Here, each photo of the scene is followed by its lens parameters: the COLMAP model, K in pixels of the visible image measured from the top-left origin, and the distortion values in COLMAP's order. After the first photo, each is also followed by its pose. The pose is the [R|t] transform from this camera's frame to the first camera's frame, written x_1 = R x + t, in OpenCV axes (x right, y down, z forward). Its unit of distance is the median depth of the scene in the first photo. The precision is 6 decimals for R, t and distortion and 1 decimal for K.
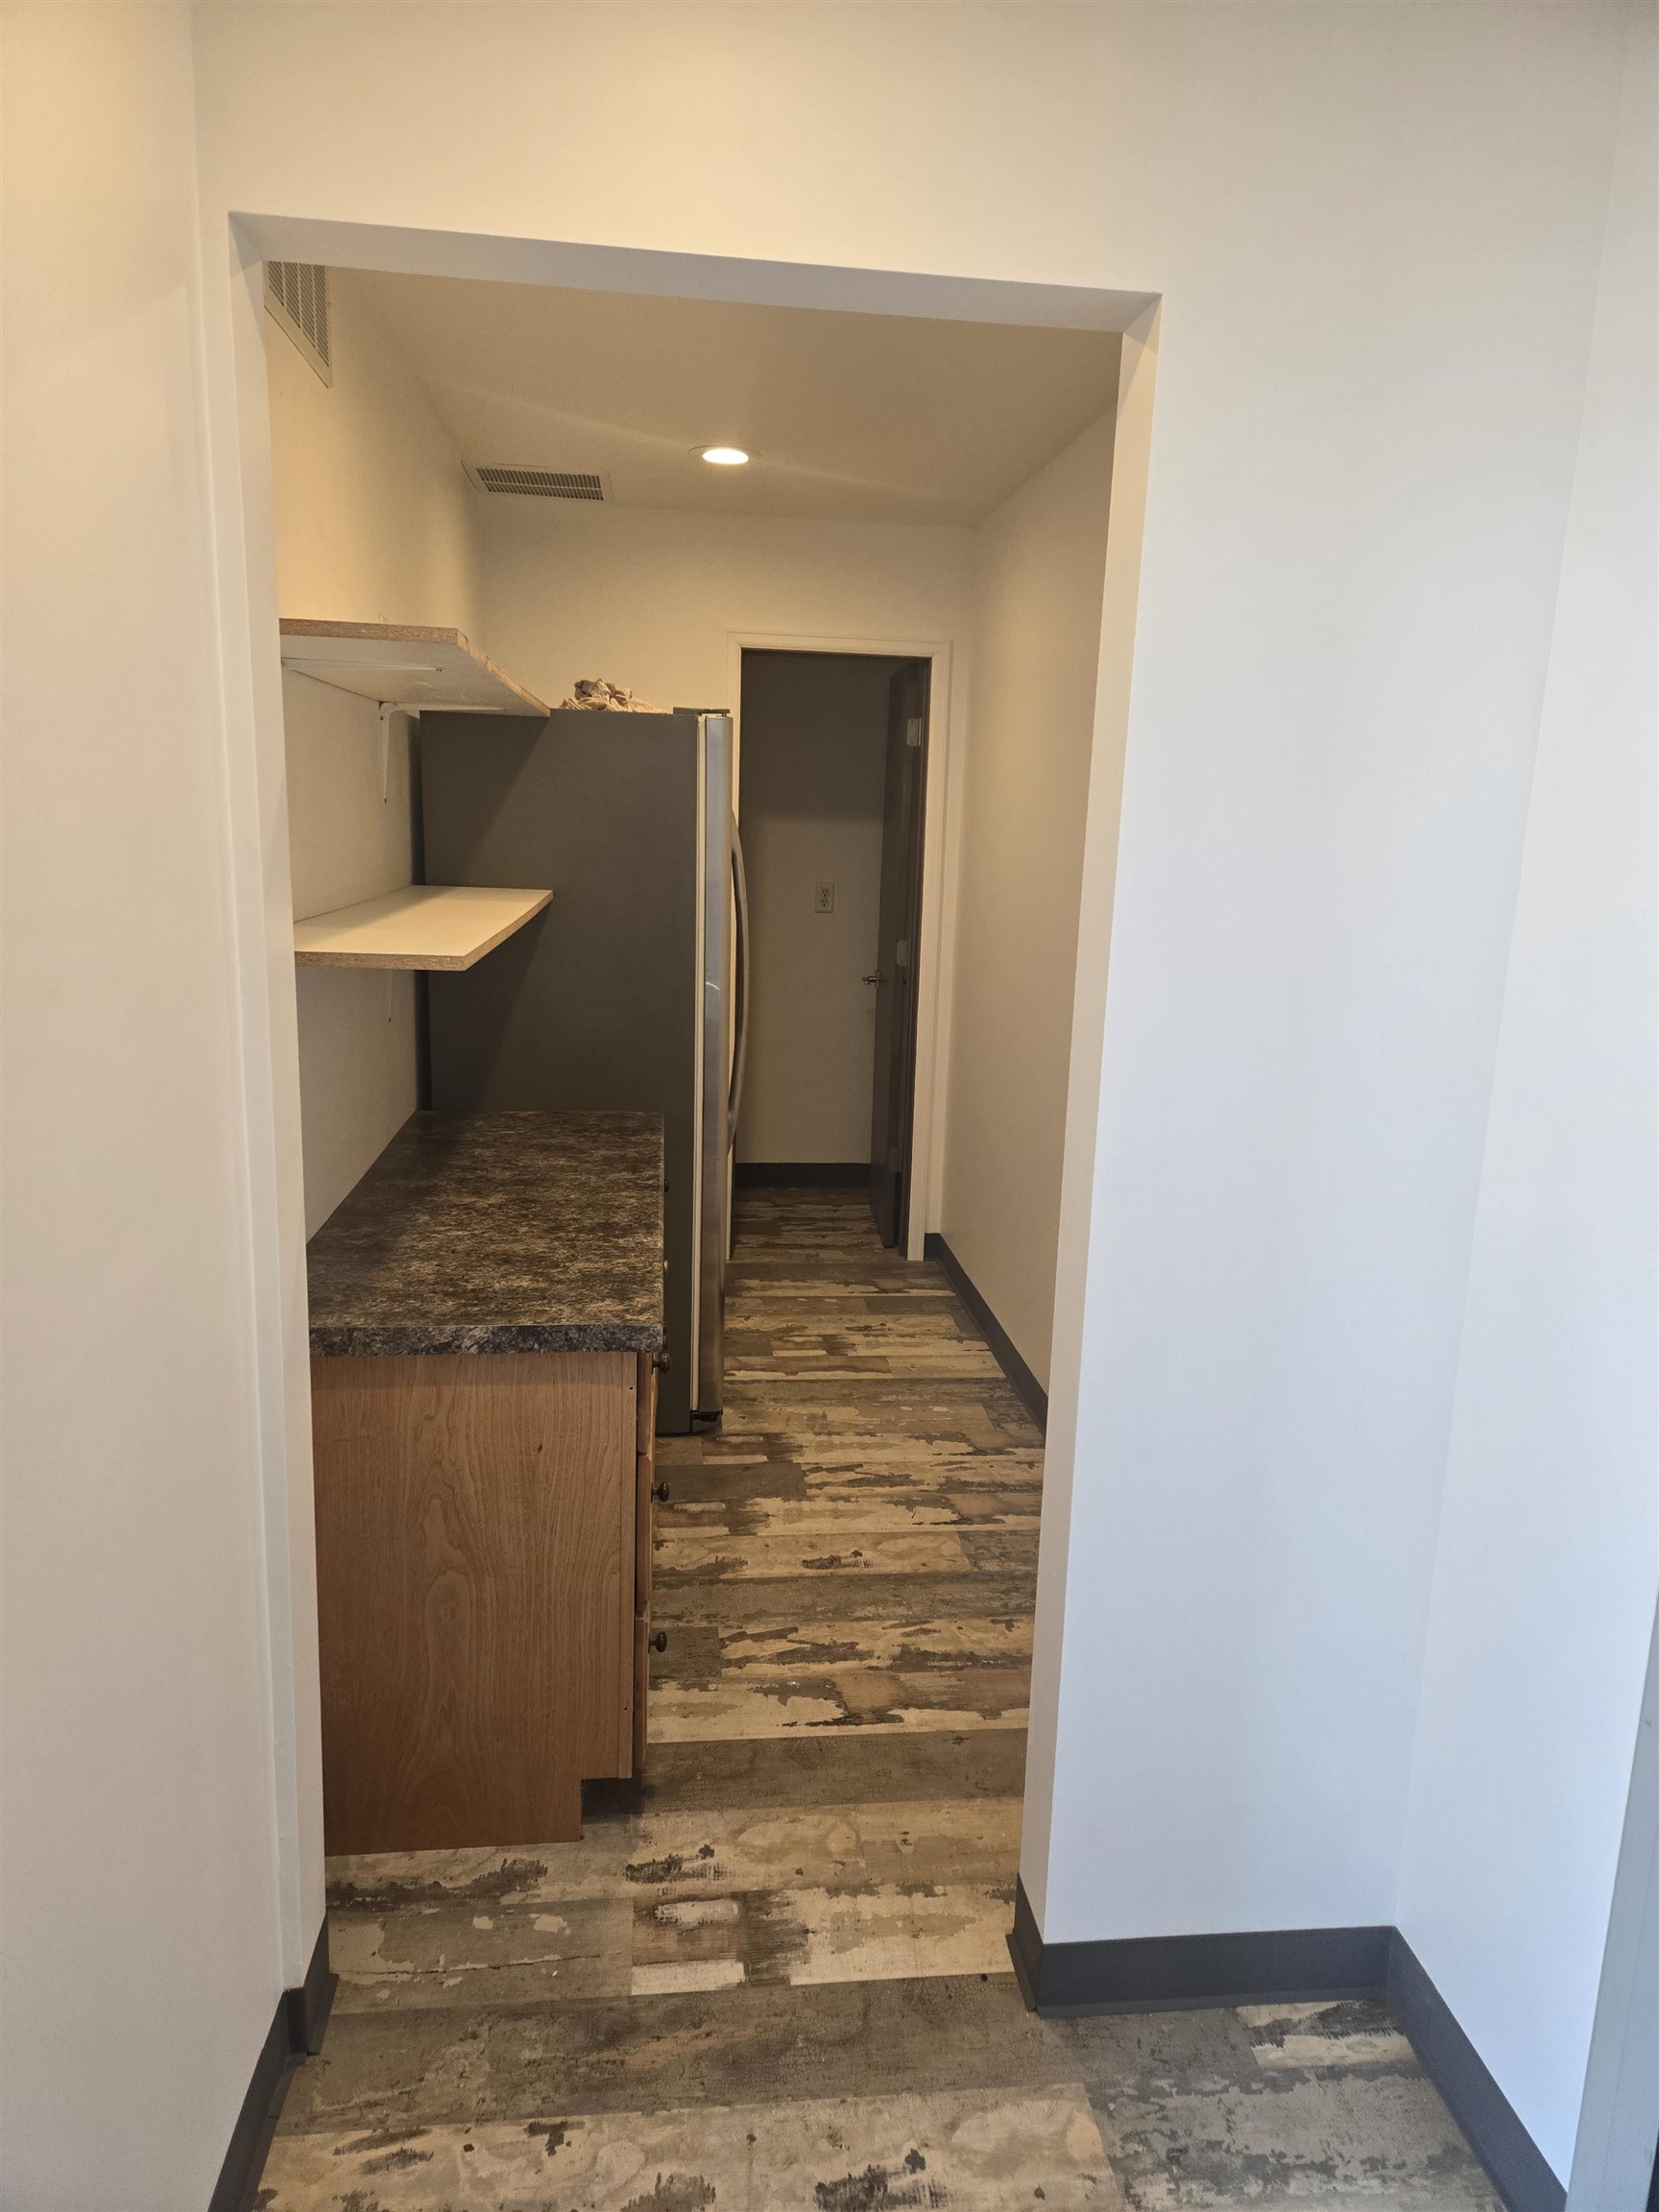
lens RADIAL K [[1494.4, 0, 826.6], [0, 1494.4, 1107.9], [0, 0, 1]] dist [0.066681, -0.050670]
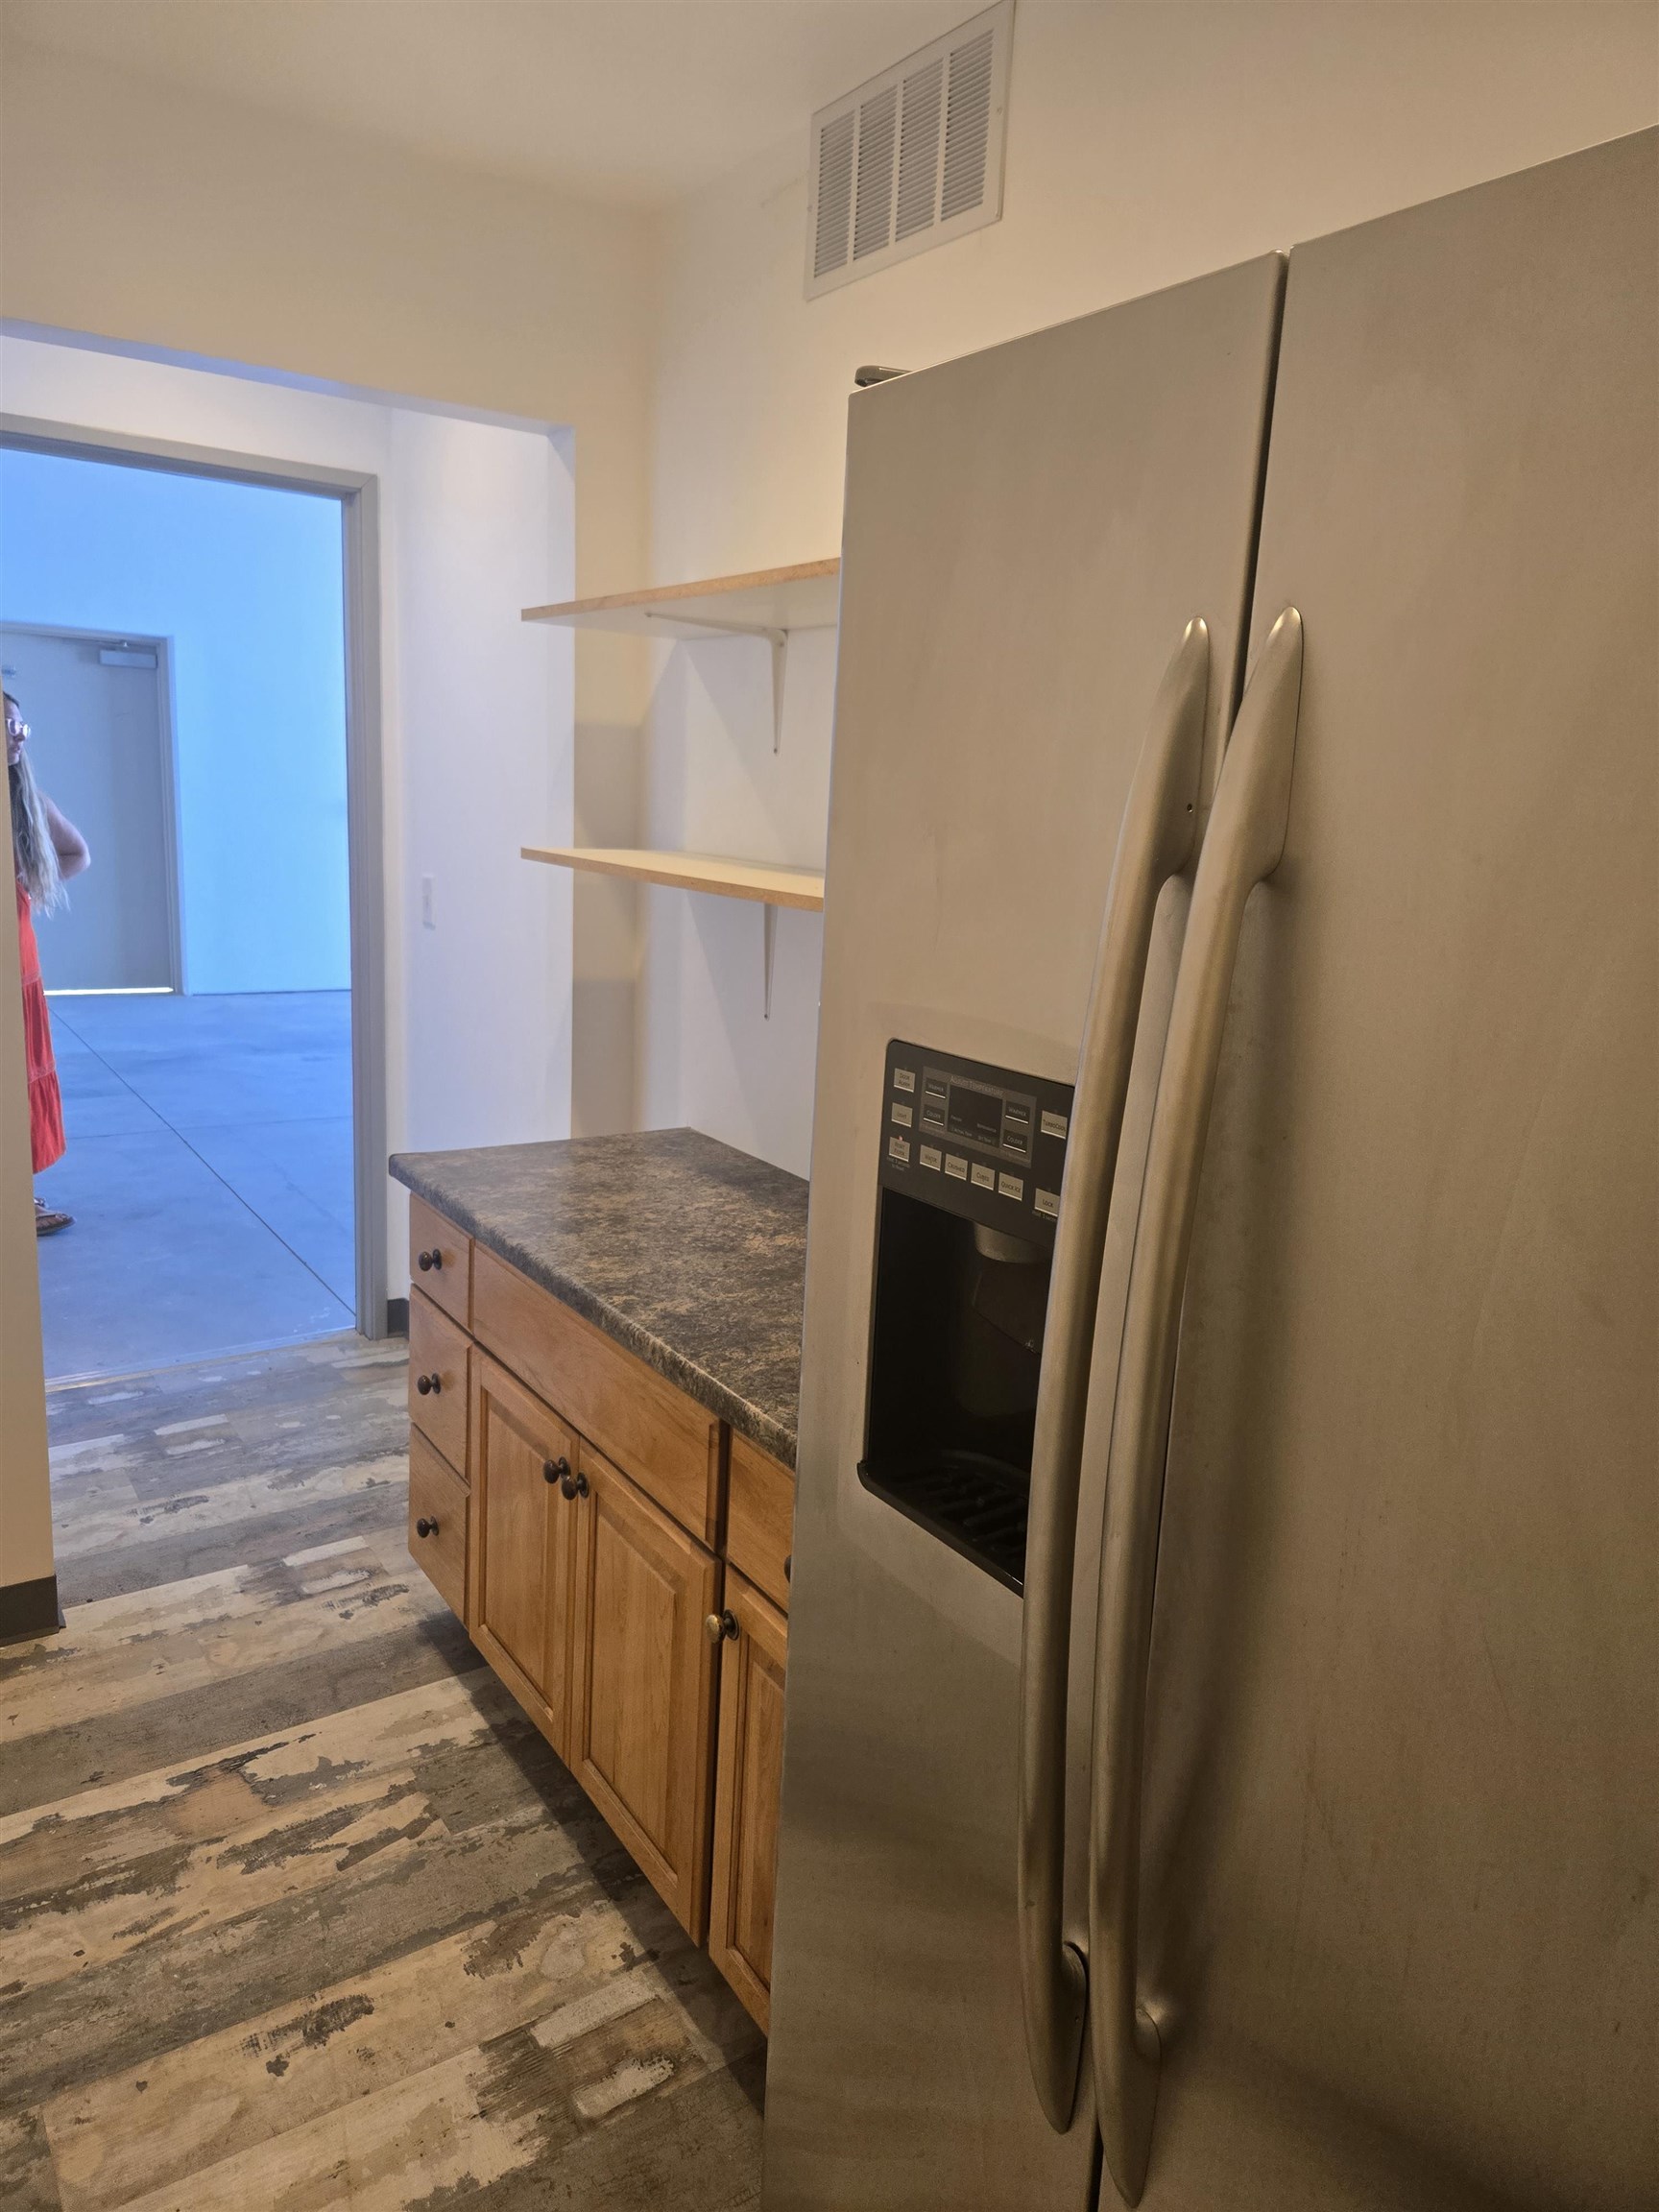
lens RADIAL K [[1494.4, 0, 826.9], [0, 1494.4, 1092.5], [0, 0, 1]] dist [0.066681, -0.050670]
pose [[-0.881989, 0.017896, -0.470930, 0.114126], [-0.165937, 0.923492, 0.345872, -0.291275], [0.441090, 0.383200, -0.811540, 1.629283]]
